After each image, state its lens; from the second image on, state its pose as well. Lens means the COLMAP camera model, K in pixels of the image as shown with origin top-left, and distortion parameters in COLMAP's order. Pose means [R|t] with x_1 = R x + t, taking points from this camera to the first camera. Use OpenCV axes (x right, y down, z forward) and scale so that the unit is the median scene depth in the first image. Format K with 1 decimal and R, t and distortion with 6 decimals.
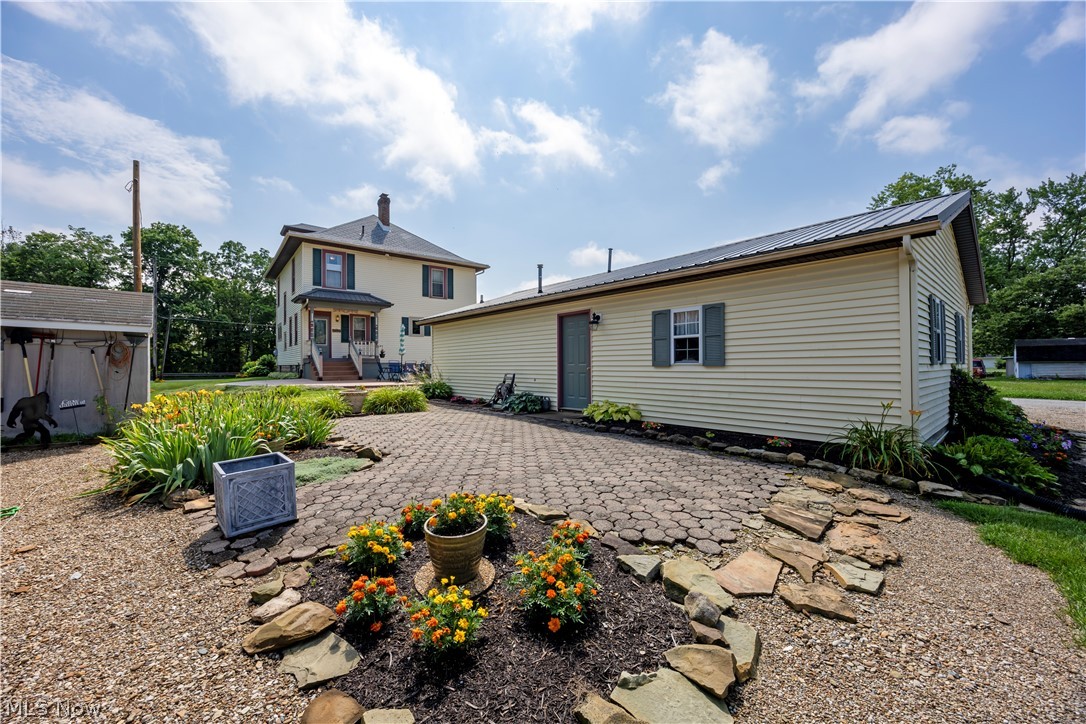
lens RADIAL K [[422.3, 0, 543.0], [0, 422.3, 362.0], [0, 0, 1]] dist [-0.001721, -0.000070]
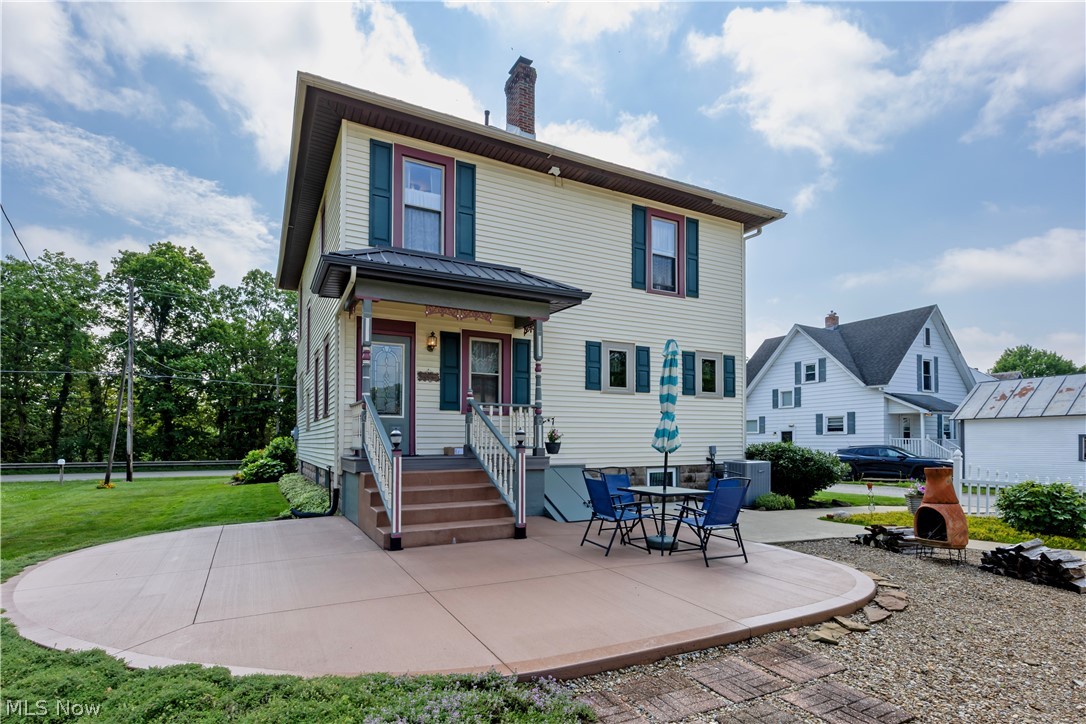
lens RADIAL K [[580.6, 0, 537.3], [0, 580.6, 428.1], [0, 0, 1]] dist [-0.003818, -0.000821]
pose [[0.979132, -0.003079, -0.203204, -0.289928], [-0.001199, 0.999780, -0.020927, -0.020213], [0.203224, 0.020734, 0.978913, 0.523251]]
